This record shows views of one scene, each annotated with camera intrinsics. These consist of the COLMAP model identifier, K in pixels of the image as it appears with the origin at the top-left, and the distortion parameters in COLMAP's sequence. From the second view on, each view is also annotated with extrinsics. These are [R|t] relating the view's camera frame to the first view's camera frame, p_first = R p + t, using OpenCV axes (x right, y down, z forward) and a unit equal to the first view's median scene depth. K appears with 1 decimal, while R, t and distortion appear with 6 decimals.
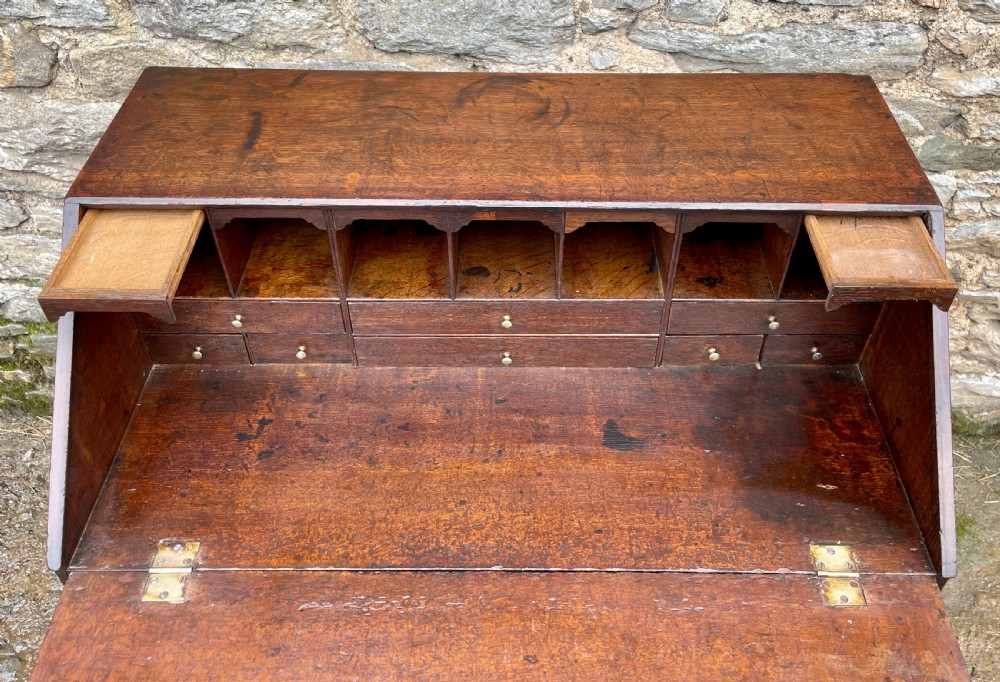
lens RADIAL K [[878.0, 0, 522.7], [0, 878.0, 259.3], [0, 0, 1]] dist [0.081273, -0.114004]
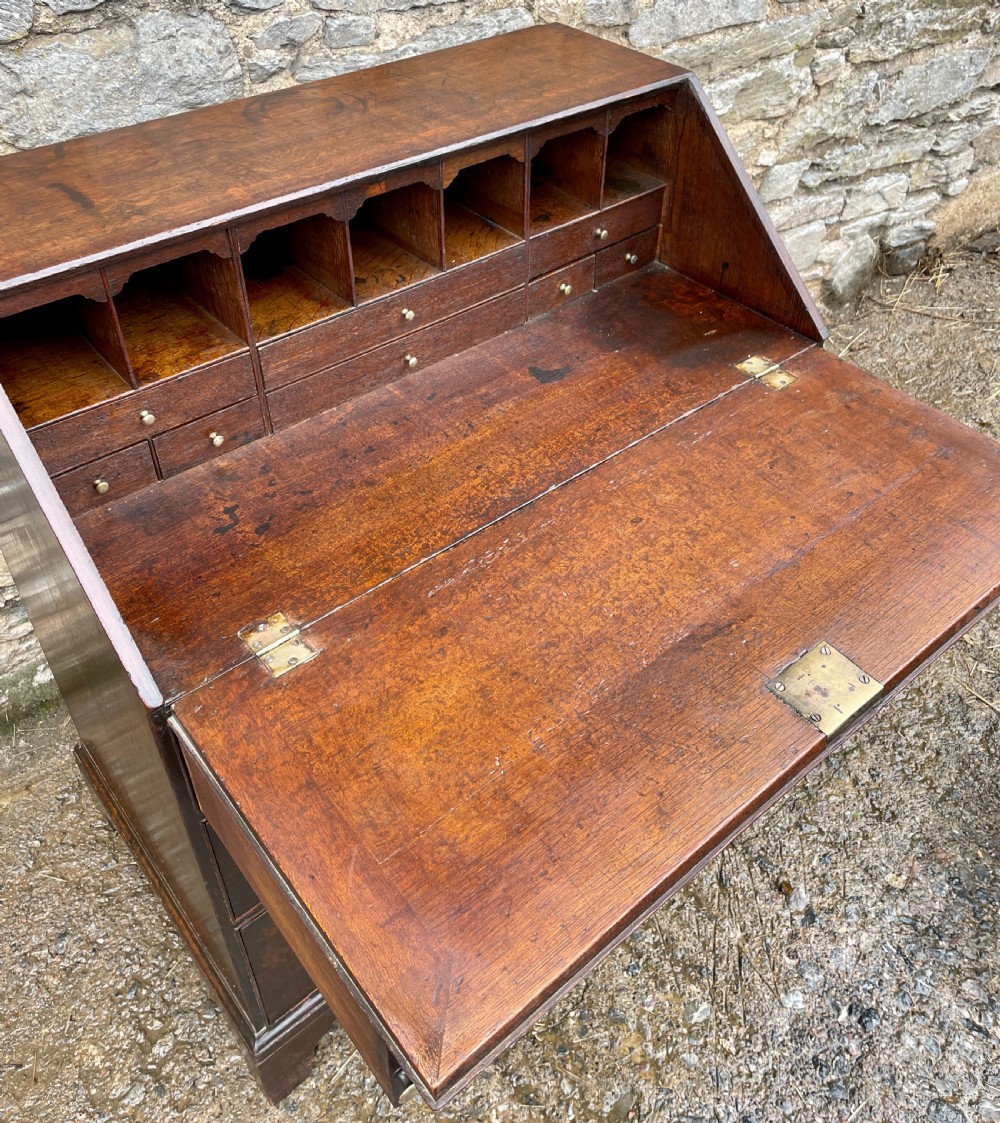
lens RADIAL K [[1025.0, 0, 511.2], [0, 1025.0, 449.7], [0, 0, 1]] dist [0.018982, 0.000000]
pose [[0.766978, -0.402389, 0.499828, -0.435762], [0.427562, 0.901309, 0.069517, 0.139095], [-0.478473, 0.160389, 0.863330, -0.007879]]
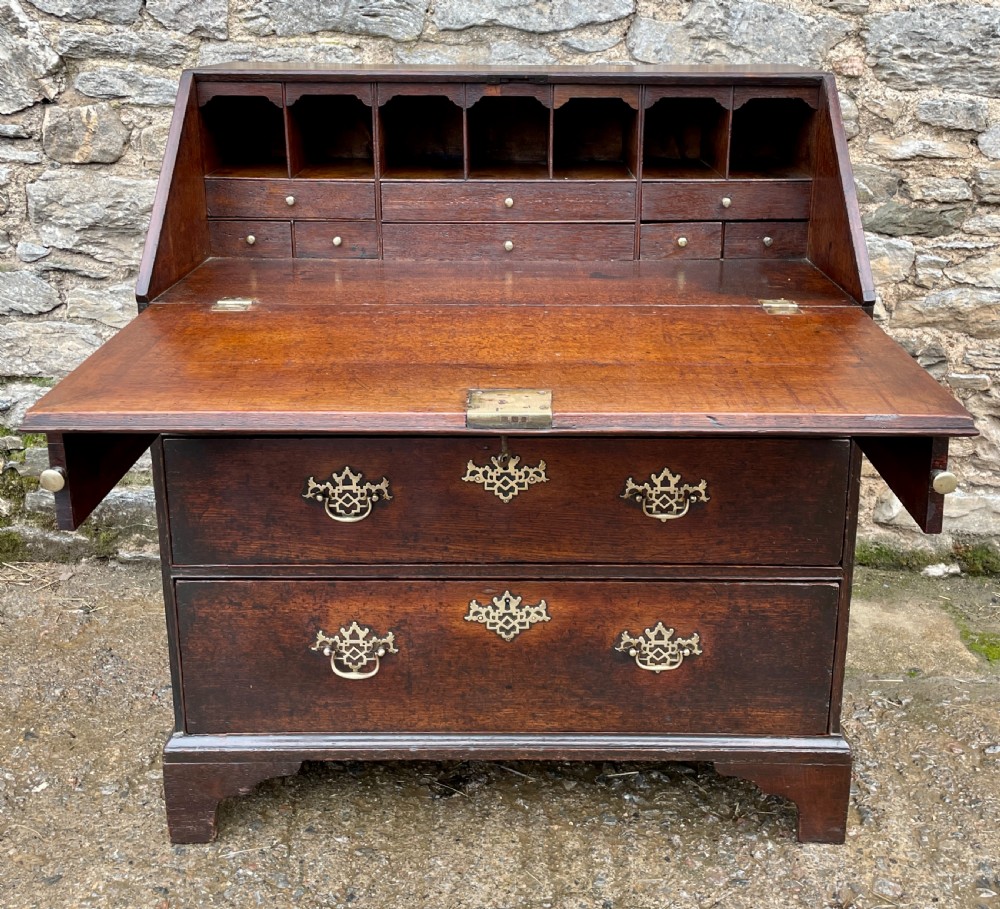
lens RADIAL K [[1121.8, 0, 525.8], [0, 1121.8, 325.8], [0, 0, 1]] dist [0.043620, 0.000000]
pose [[0.999983, -0.005739, -0.000774, 0.004358], [0.004797, 0.895766, -0.444501, 0.719194], [0.003245, 0.444490, 0.895778, -0.250936]]
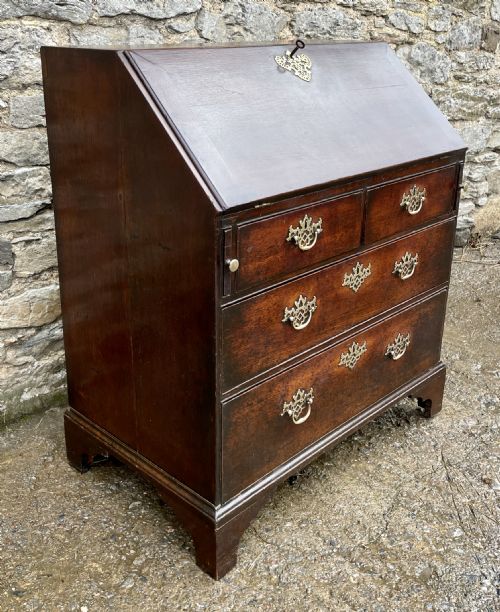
lens RADIAL K [[682.2, 0, 217.0], [0, 682.2, 262.0], [0, 0, 1]] dist [0.044970, 0.000000]
pose [[0.713370, -0.227240, 0.662921, -0.964255], [0.452749, 0.871492, -0.188468, 0.445165], [-0.534903, 0.434585, 0.724579, 0.063075]]
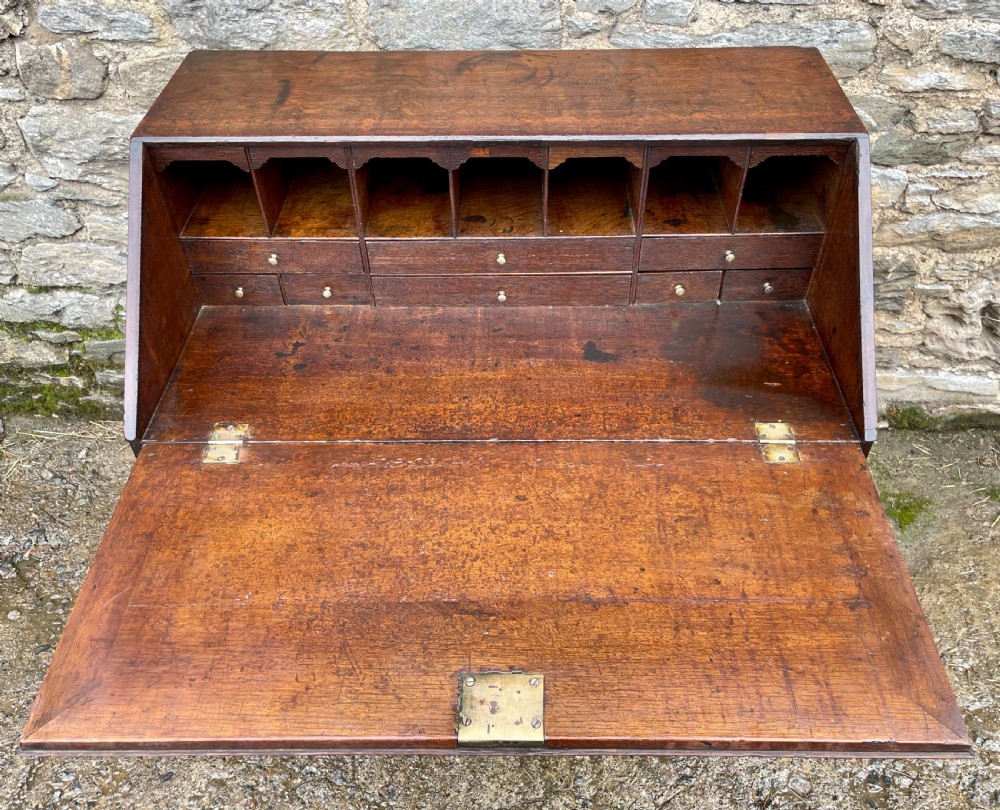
lens RADIAL K [[852.6, 0, 512.5], [0, 852.6, 385.6], [0, 0, 1]] dist [0.077896, -0.108525]
pose [[0.999737, -0.010093, -0.020568, 0.014633], [0.010537, 0.999711, 0.021610, 0.169061], [0.020344, -0.021821, 0.999555, -0.111474]]
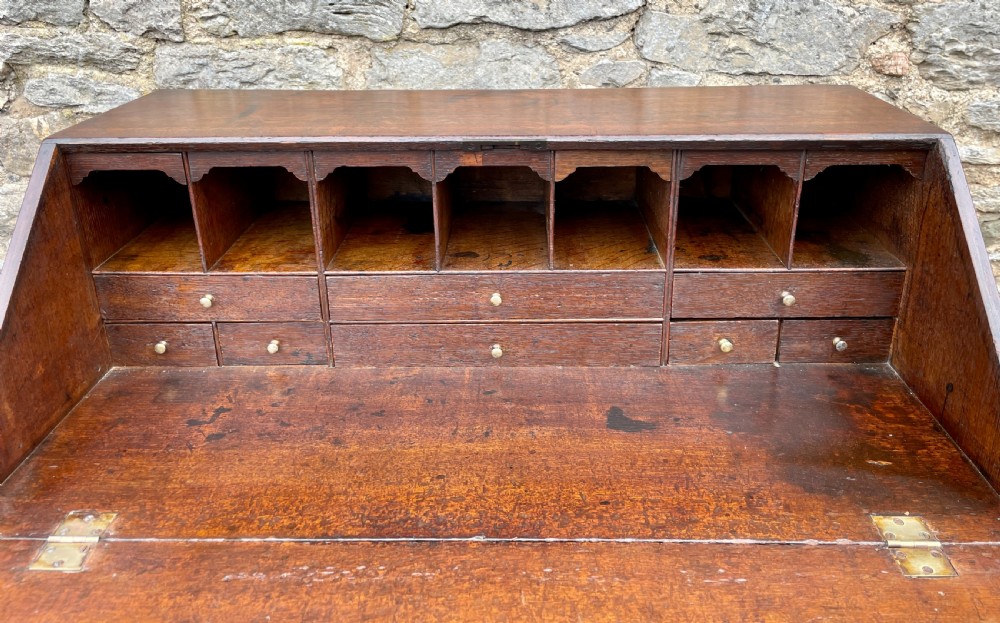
lens RADIAL K [[777.3, 0, 509.9], [0, 777.3, 230.2], [0, 0, 1]] dist [0.075628, -0.103021]
pose [[0.999615, -0.013444, -0.024289, 0.013515], [0.003731, 0.932049, -0.362312, 0.234784], [0.027510, 0.362082, 0.931740, 0.165706]]
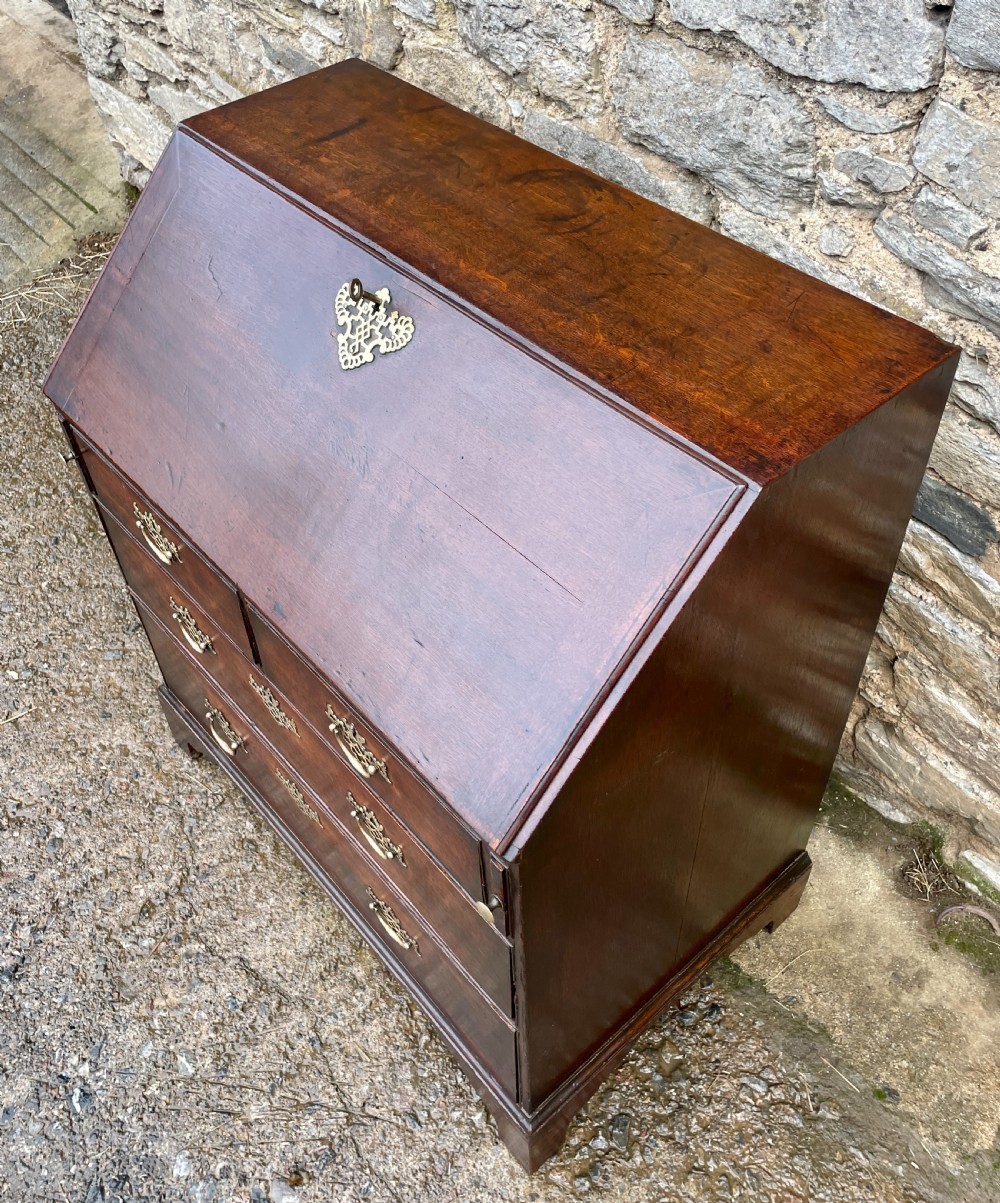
lens RADIAL K [[1119.4, 0, 480.4], [0, 1119.4, 564.2], [0, 0, 1]] dist [0.030730, 0.000000]
pose [[0.649083, 0.529395, -0.546289, 0.593275], [-0.463045, 0.844714, 0.268416, -0.118820], [0.603556, 0.078732, 0.793424, 0.083460]]
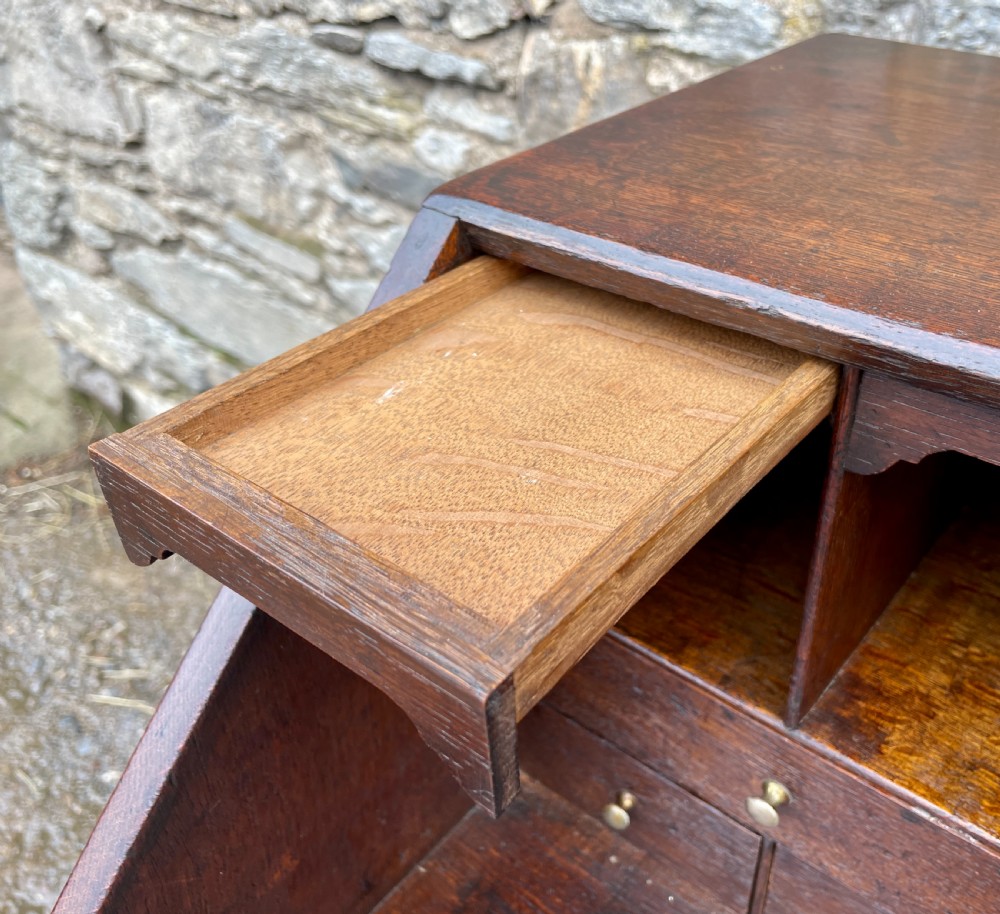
lens RADIAL K [[992.4, 0, 559.1], [0, 992.4, 469.7], [0, 0, 1]] dist [0.006907, 0.000000]
pose [[0.784472, 0.345785, -0.514817, -0.192745], [-0.403684, 0.914898, -0.000624, -0.001124], [0.470790, 0.208313, 0.857300, 0.521942]]
